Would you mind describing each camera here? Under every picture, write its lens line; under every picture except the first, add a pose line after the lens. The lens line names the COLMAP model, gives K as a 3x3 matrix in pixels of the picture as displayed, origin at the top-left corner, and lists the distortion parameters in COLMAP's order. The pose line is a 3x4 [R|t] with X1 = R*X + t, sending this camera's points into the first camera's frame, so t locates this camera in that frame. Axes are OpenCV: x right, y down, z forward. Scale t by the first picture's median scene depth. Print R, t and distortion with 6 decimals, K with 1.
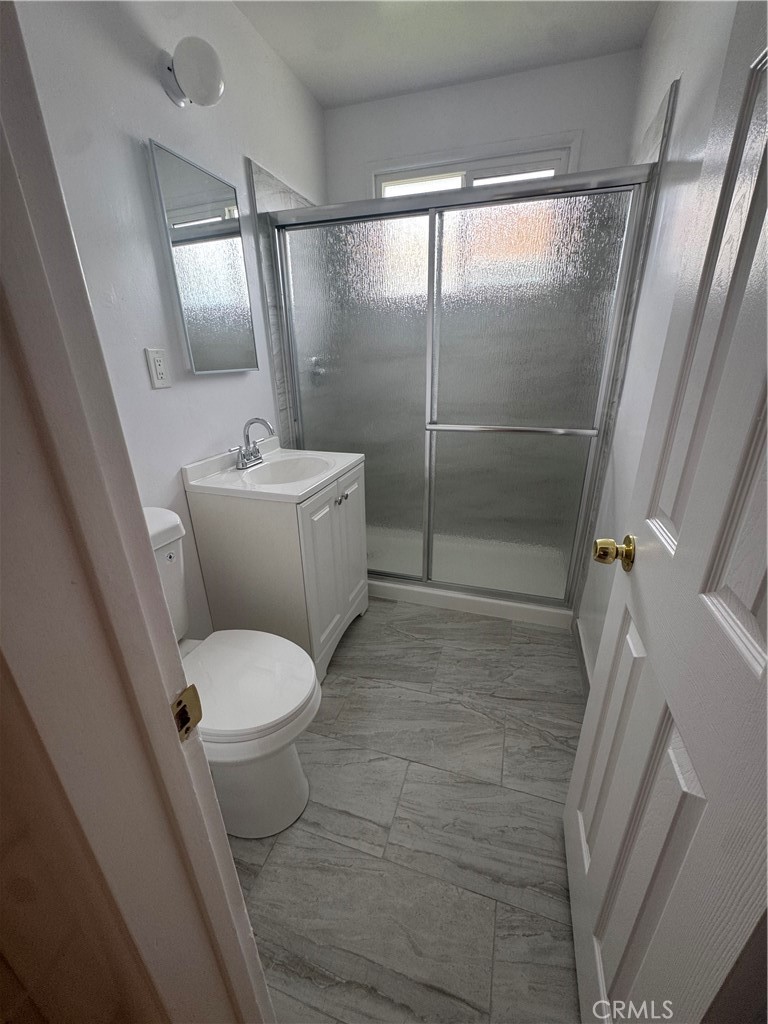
lens RADIAL K [[410.9, 0, 385.4], [0, 410.9, 510.9], [0, 0, 1]] dist [-0.004341, 0.000131]
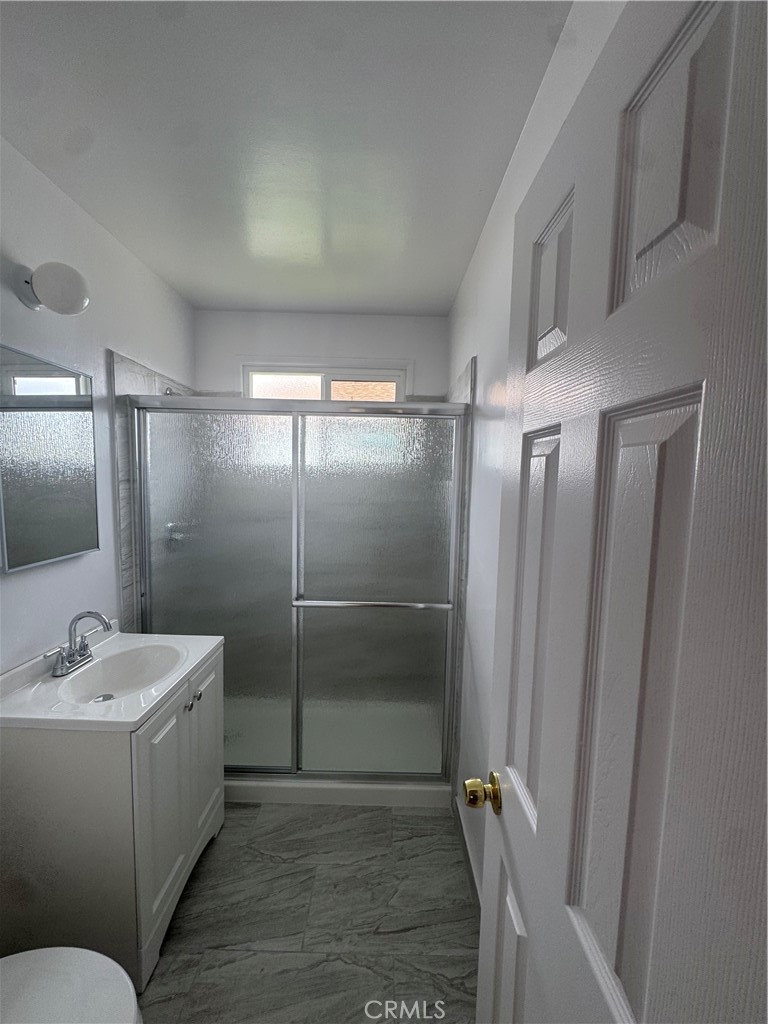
lens RADIAL K [[410.9, 0, 385.3], [0, 410.9, 511.1], [0, 0, 1]] dist [-0.004341, 0.000131]
pose [[0.951968, 0.013134, 0.305914, 0.008349], [0.074847, 0.958790, -0.274079, -0.141072], [-0.296908, 0.283812, 0.911755, -0.016126]]
